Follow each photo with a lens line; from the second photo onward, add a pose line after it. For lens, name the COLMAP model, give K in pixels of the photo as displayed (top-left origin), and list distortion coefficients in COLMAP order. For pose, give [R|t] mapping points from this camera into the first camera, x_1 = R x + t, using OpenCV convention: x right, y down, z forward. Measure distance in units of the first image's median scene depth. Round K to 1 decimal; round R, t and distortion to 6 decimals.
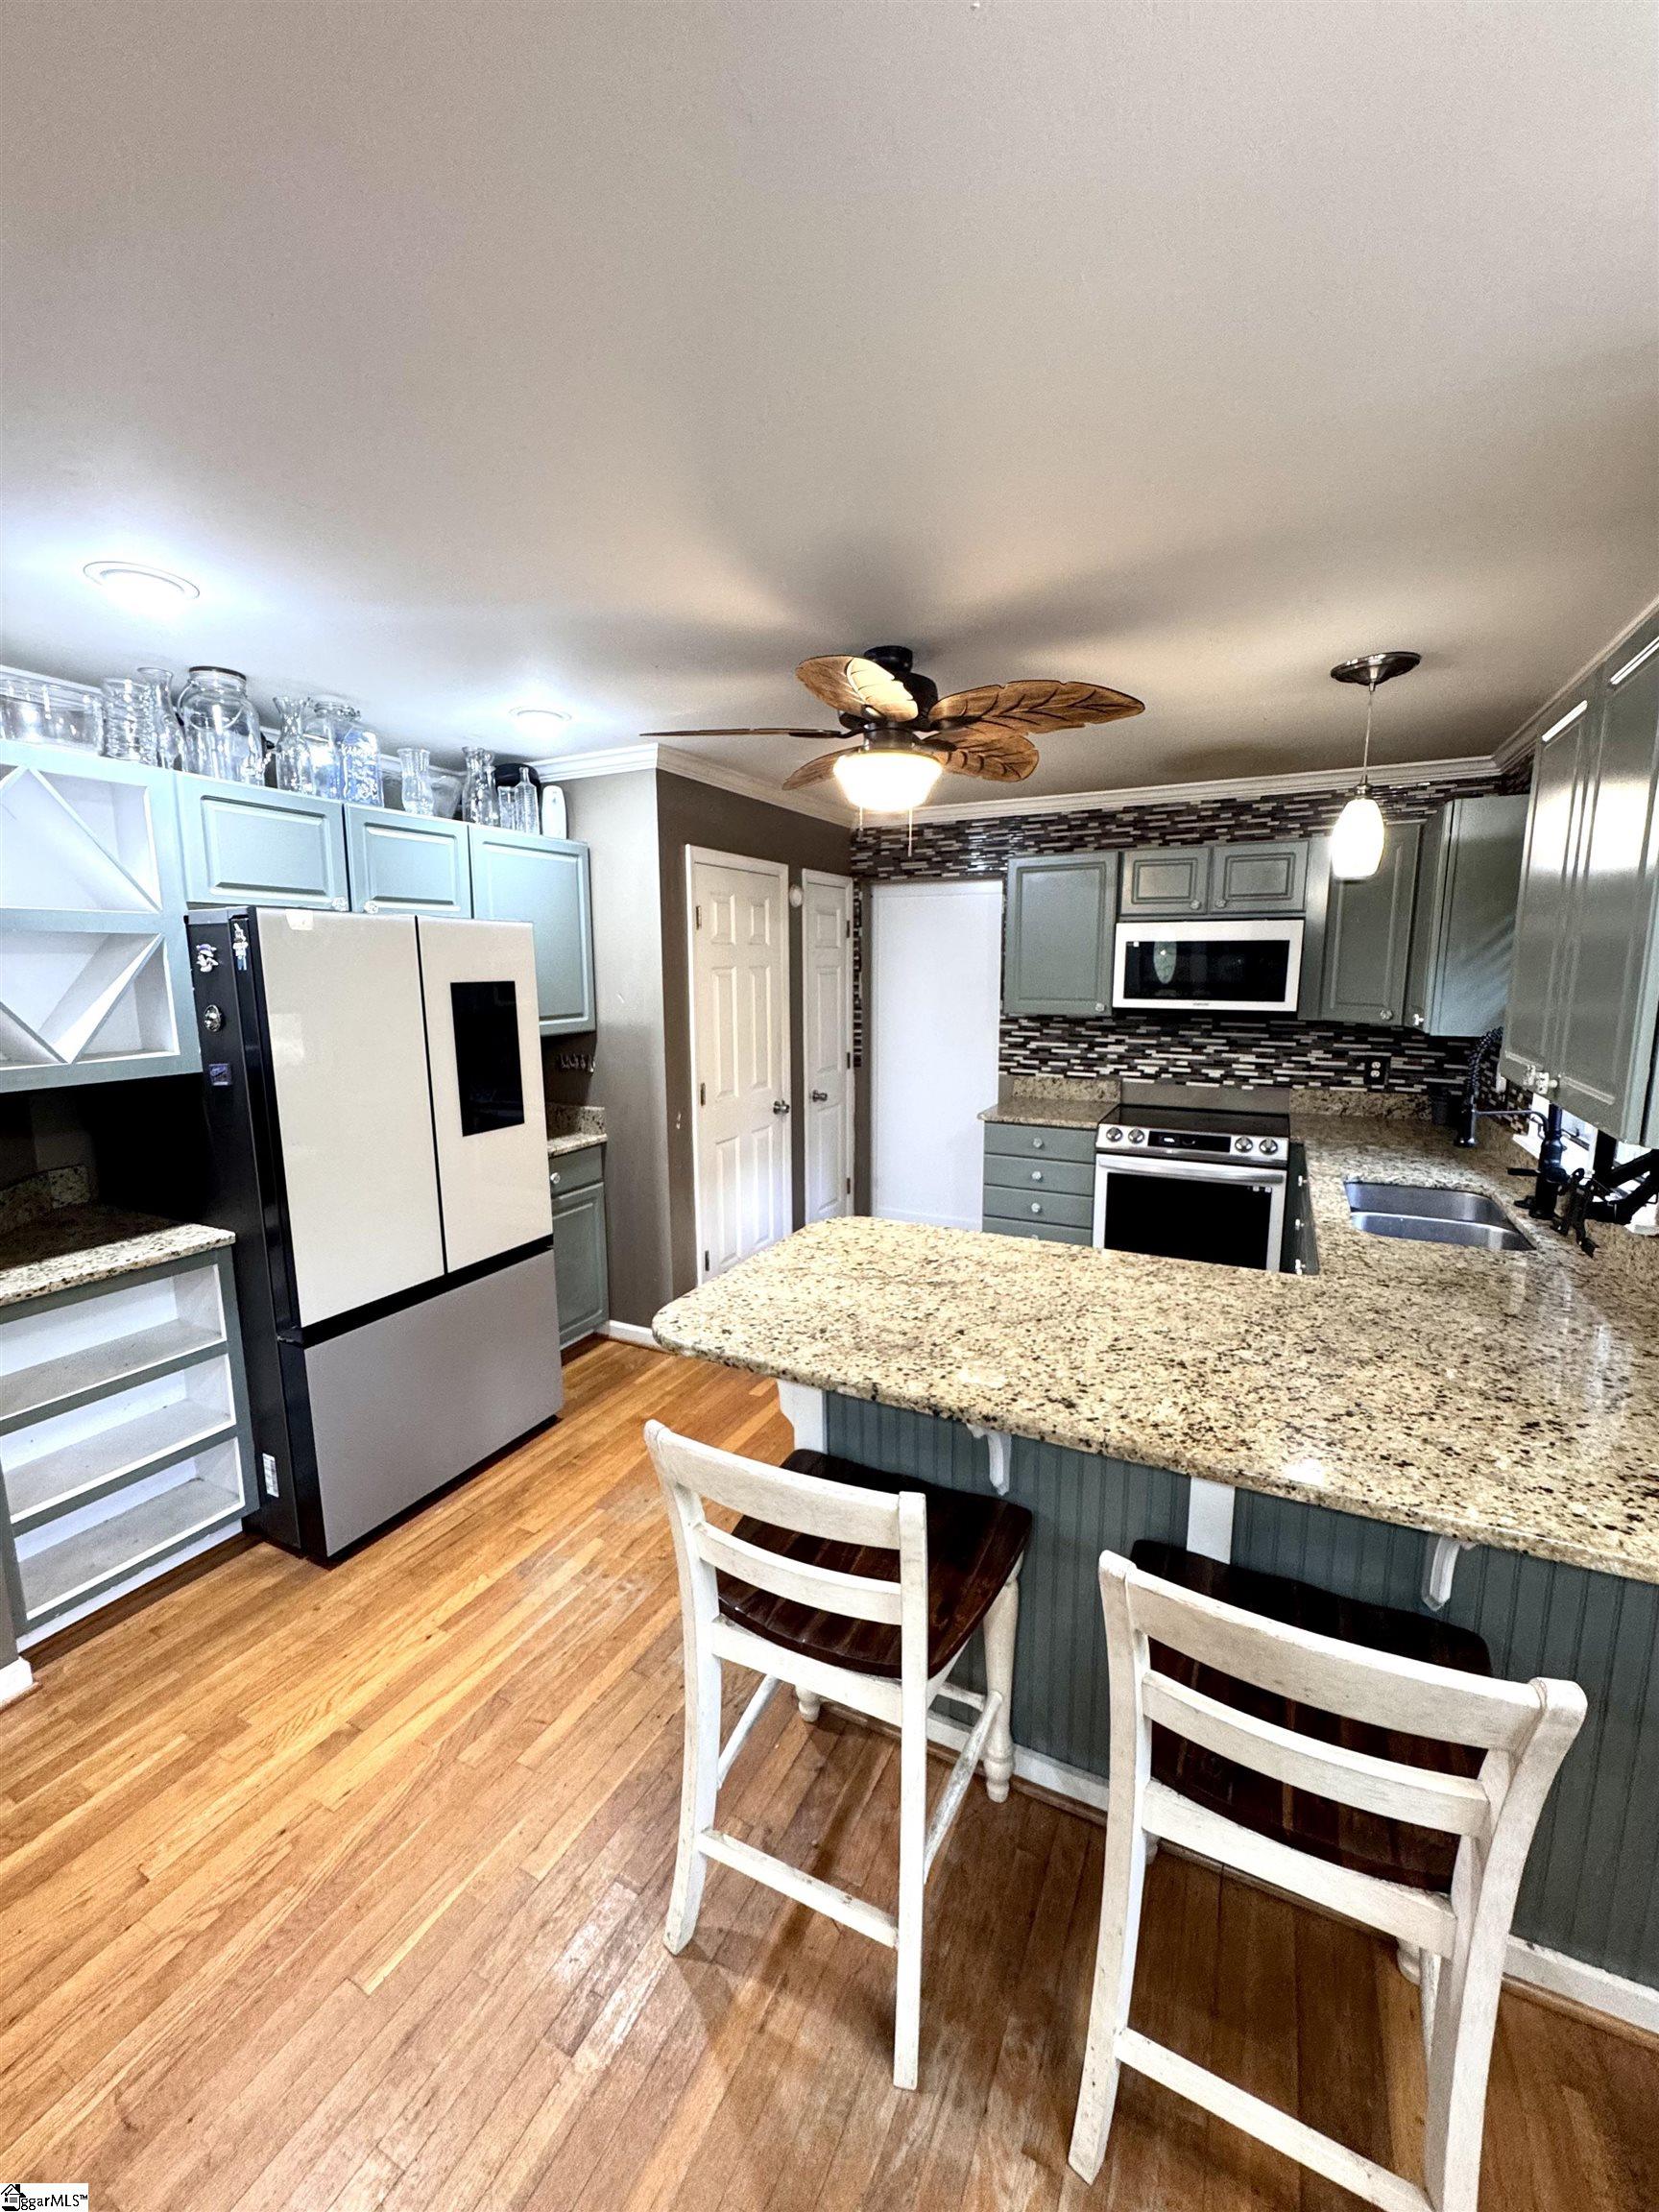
lens RADIAL K [[879.2, 0, 830.3], [0, 879.2, 1105.3], [0, 0, 1]] dist [0.001480, 0.000206]
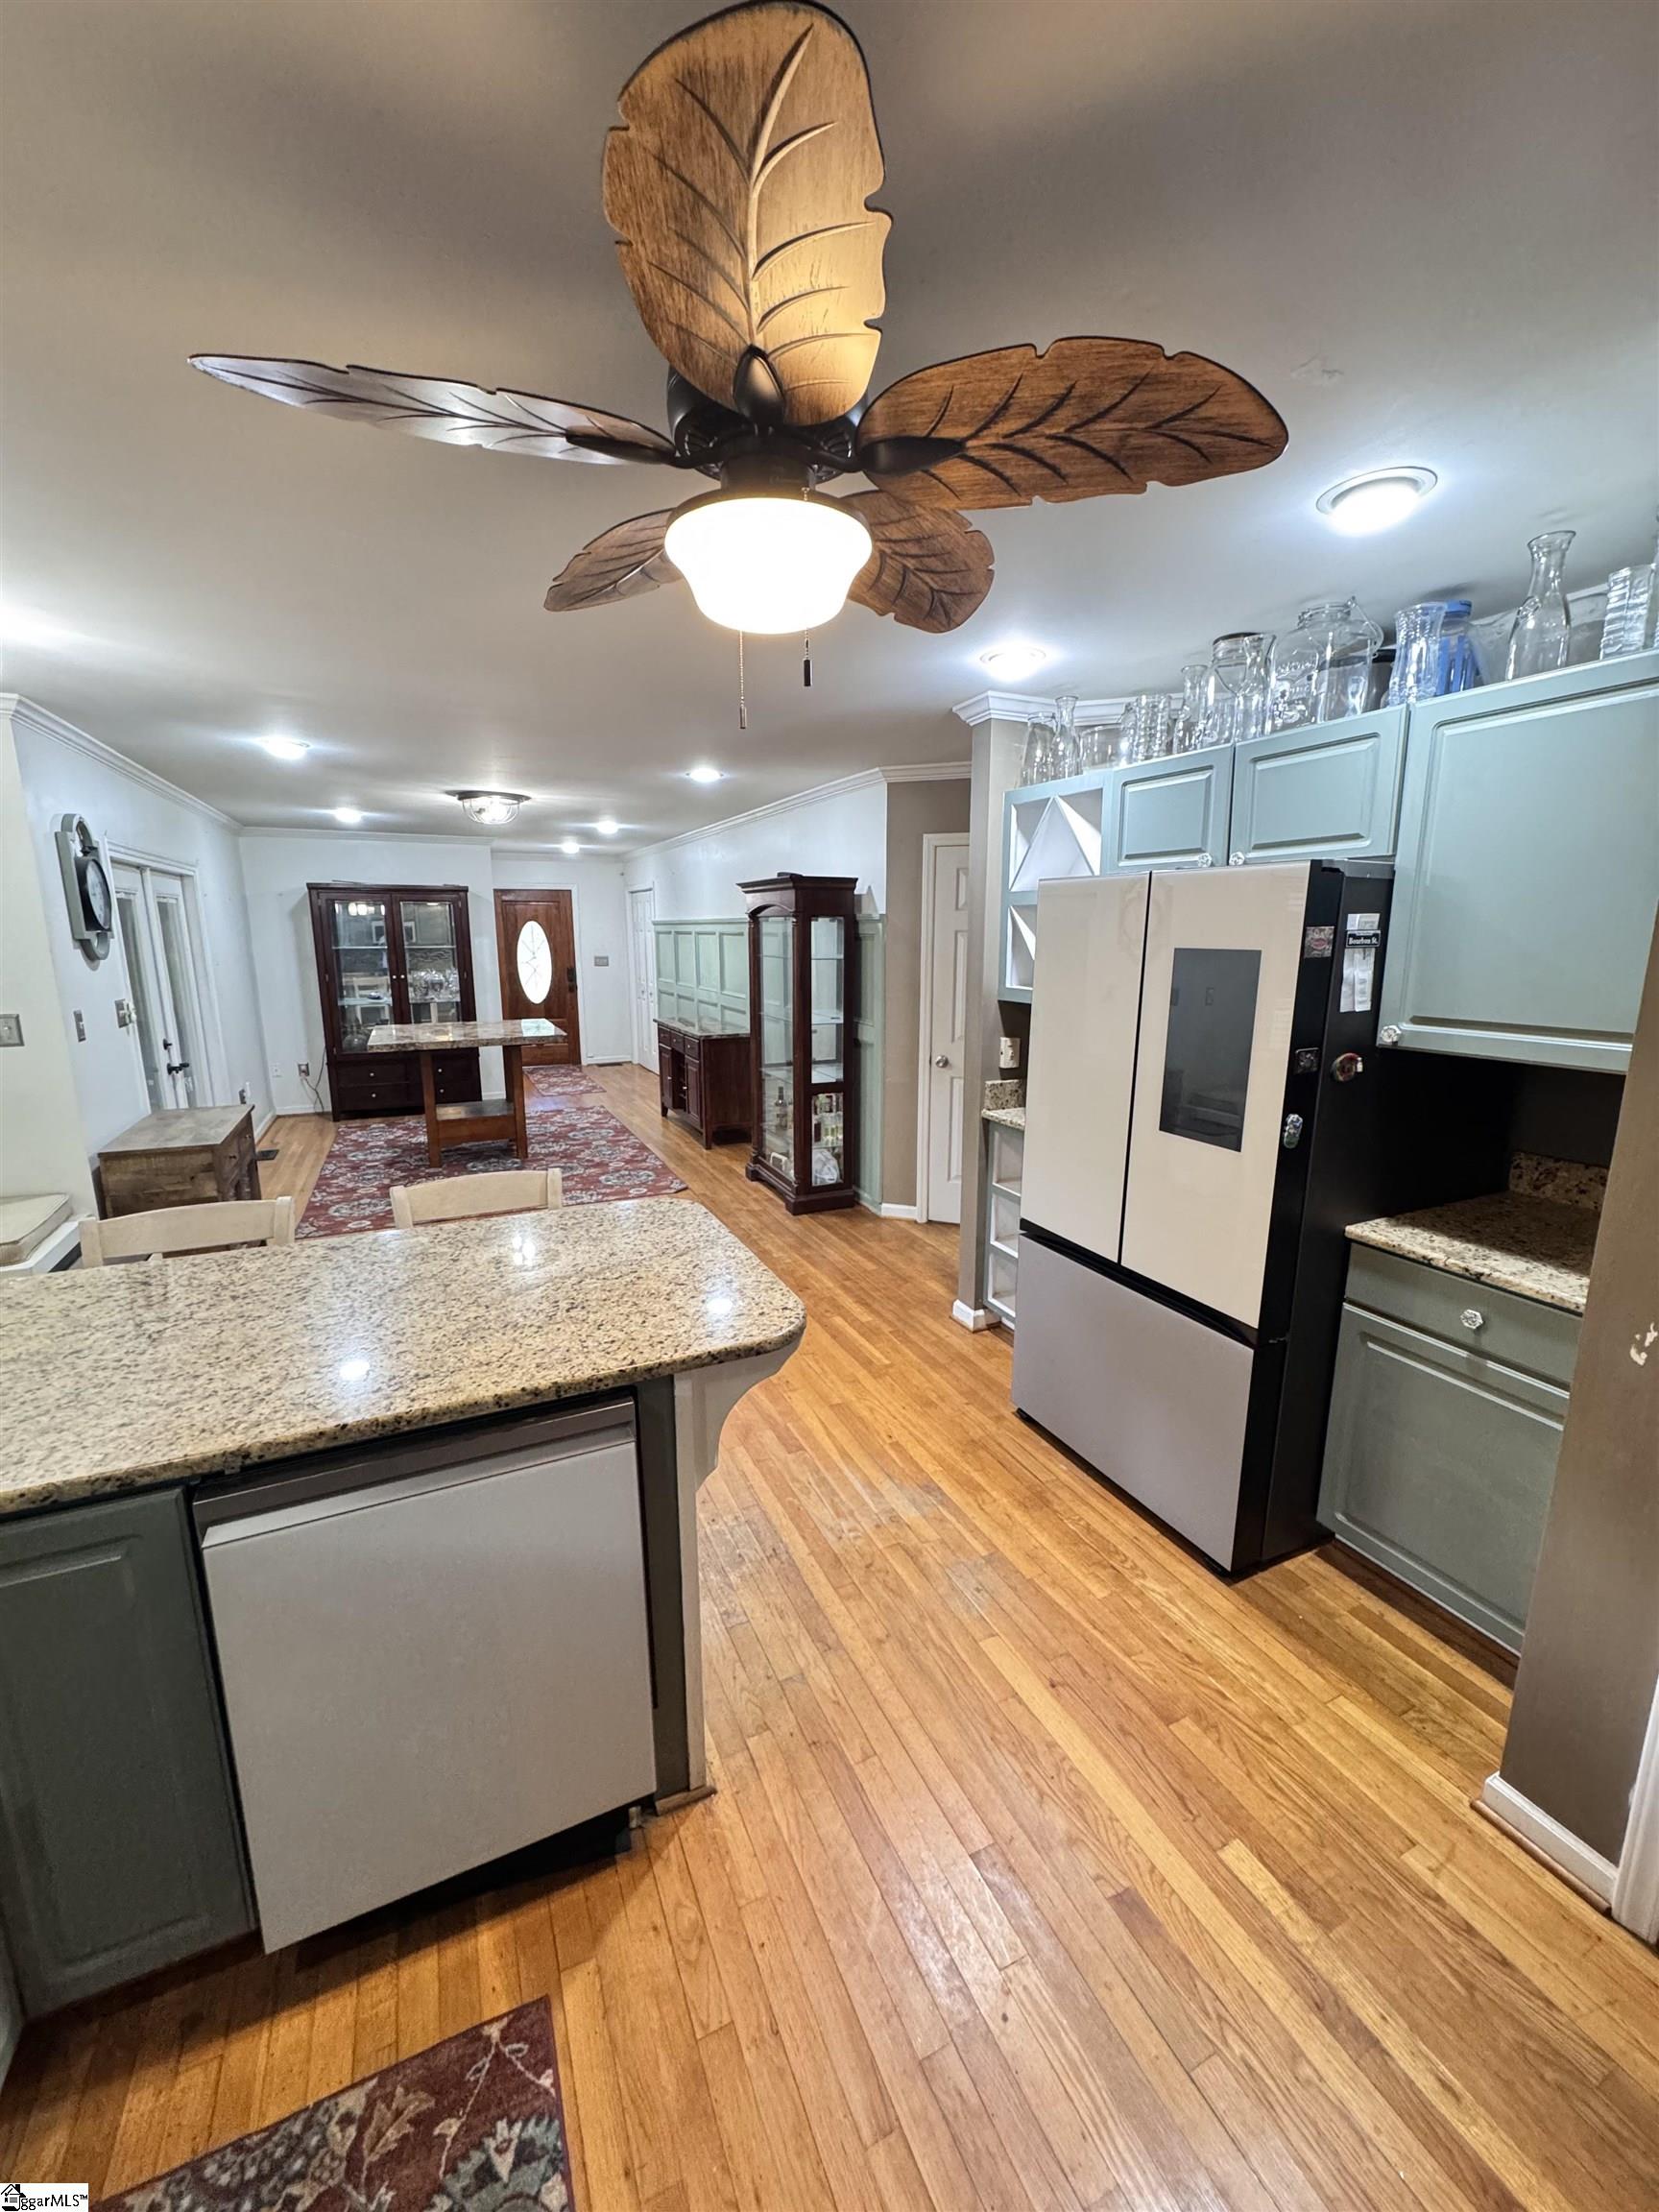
lens RADIAL K [[879.2, 0, 829.4], [0, 879.2, 1107.2], [0, 0, 1]] dist [0.001480, 0.000206]
pose [[-0.624193, 0.161348, -0.764428, 0.311637], [-0.120650, 0.946798, 0.298358, -0.146576], [0.771898, 0.278461, -0.571518, 0.901558]]
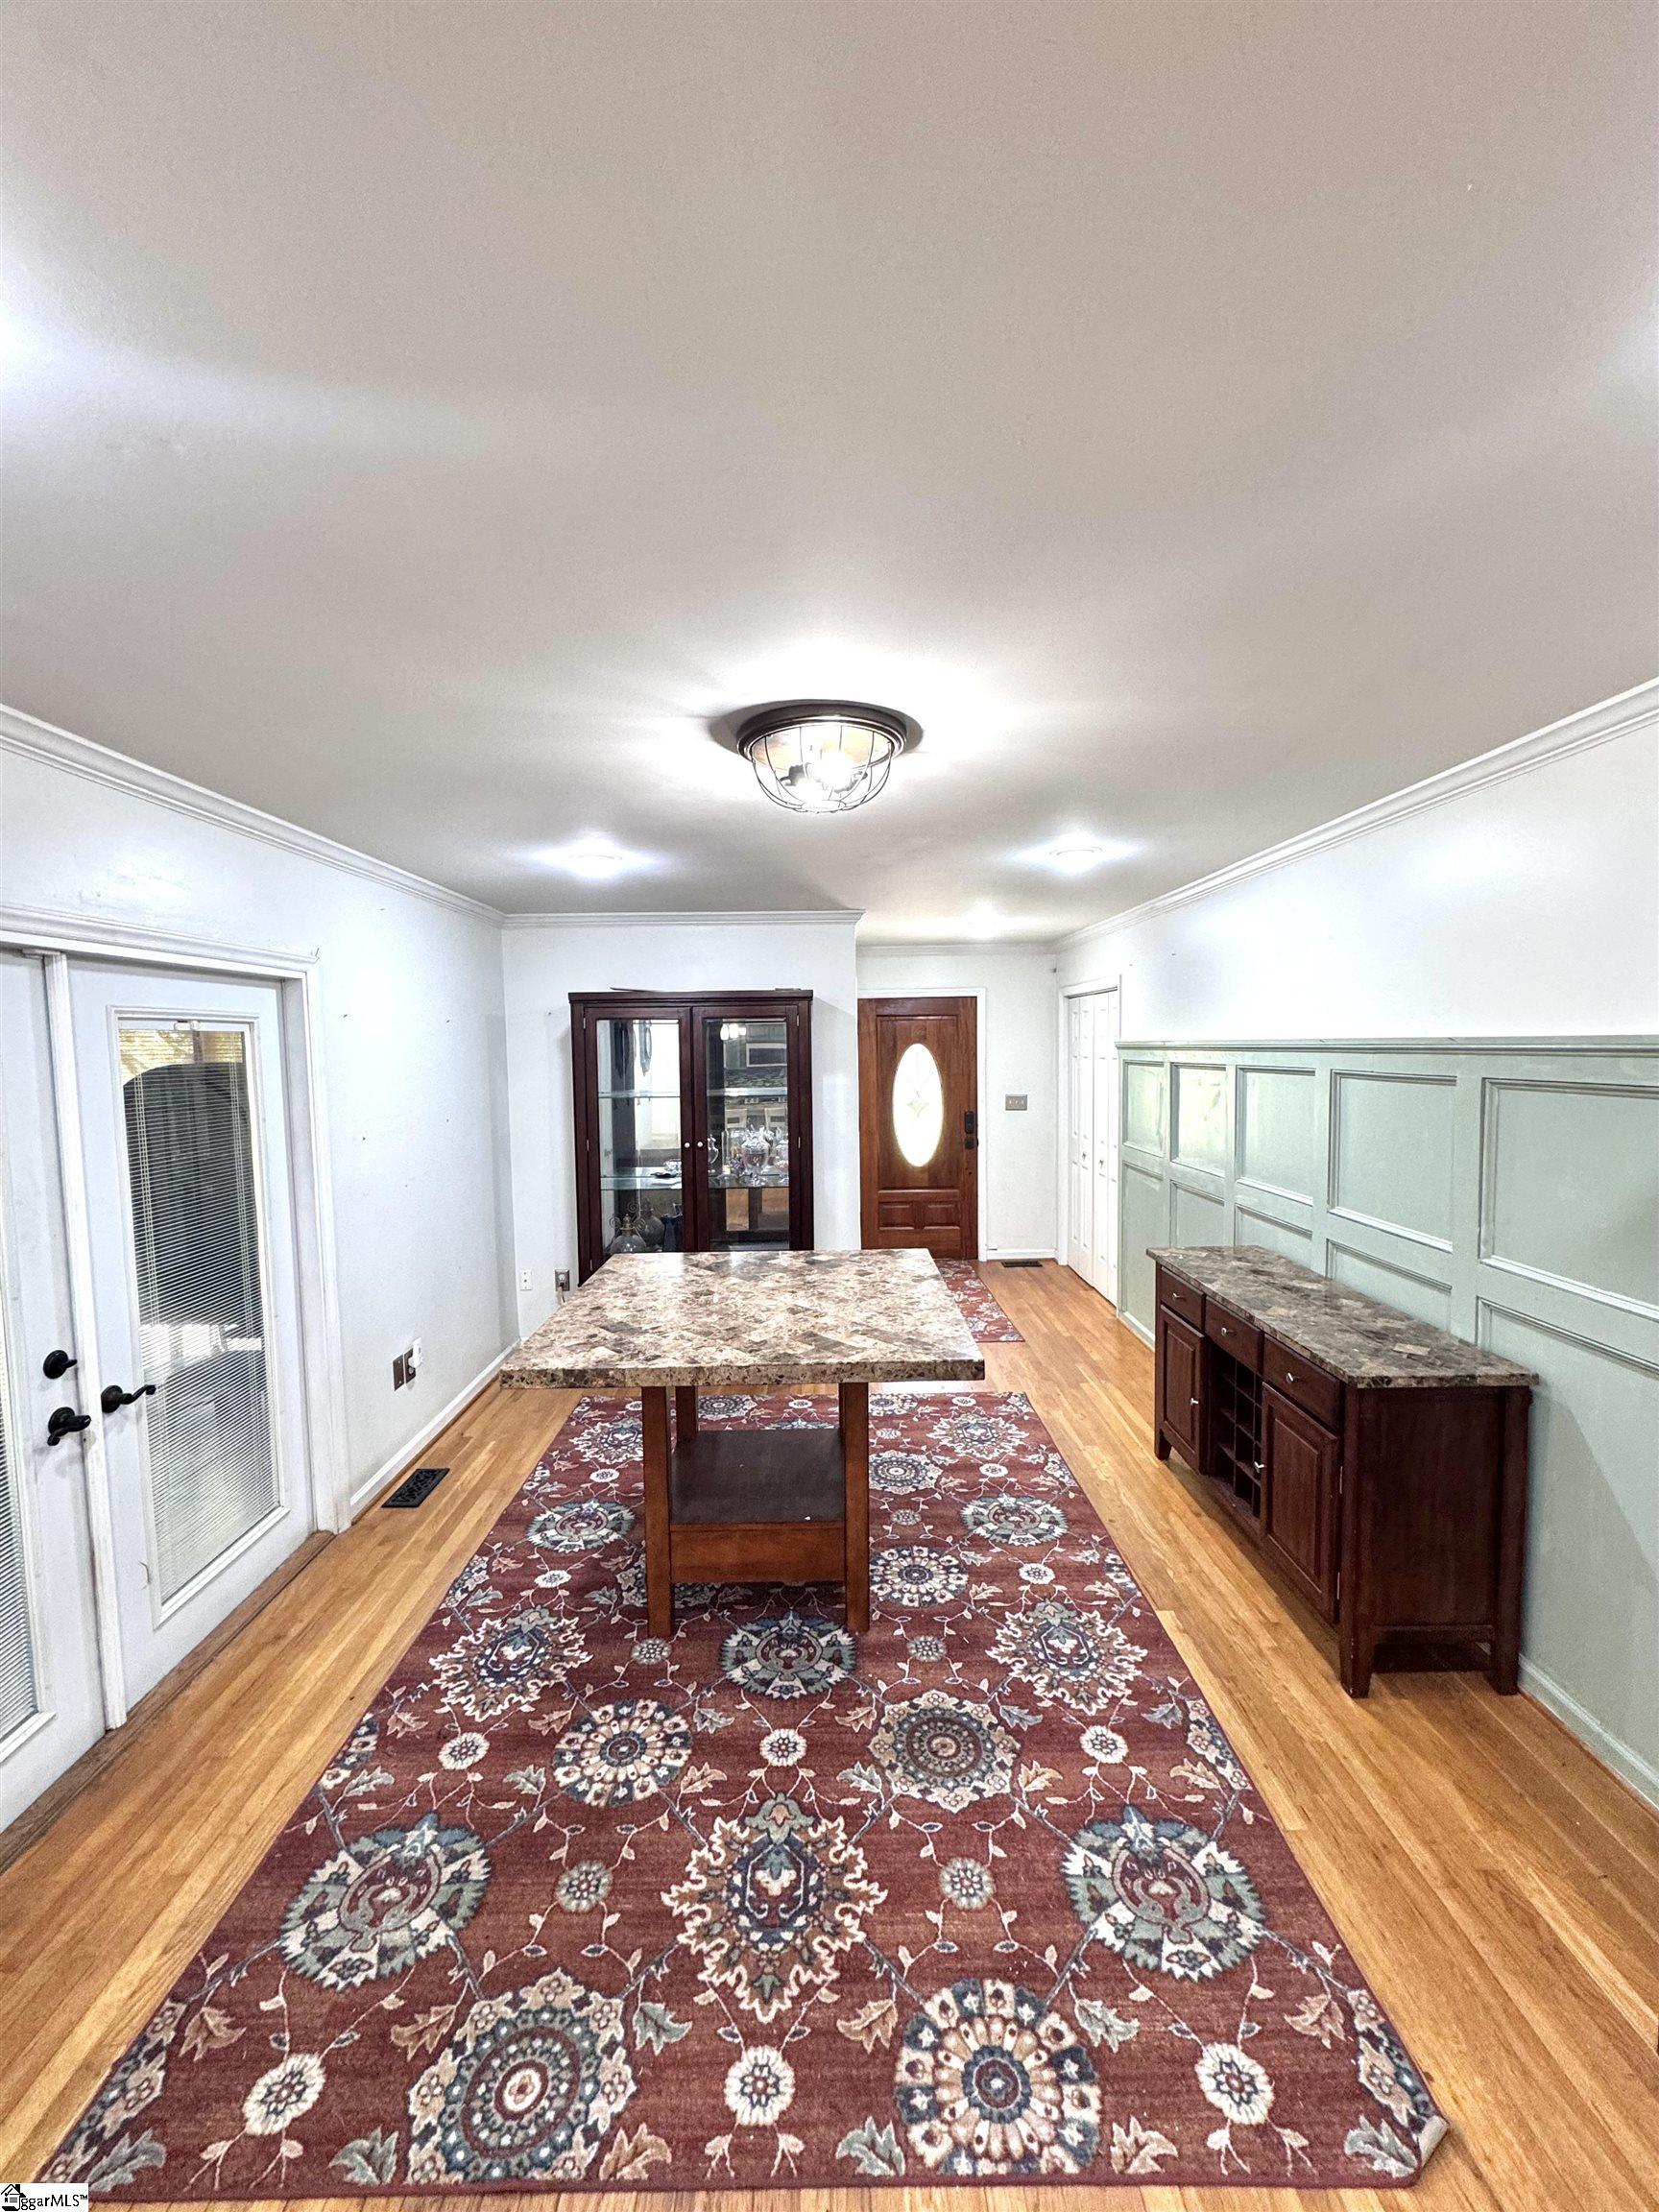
lens RADIAL K [[879.2, 0, 834.4], [0, 879.2, 1109.8], [0, 0, 1]] dist [0.001480, 0.000206]
pose [[-0.887468, 0.052802, -0.457834, 0.054539], [-0.053789, 0.974759, 0.216683, -0.093473], [0.457719, 0.216926, -0.862228, 0.516433]]
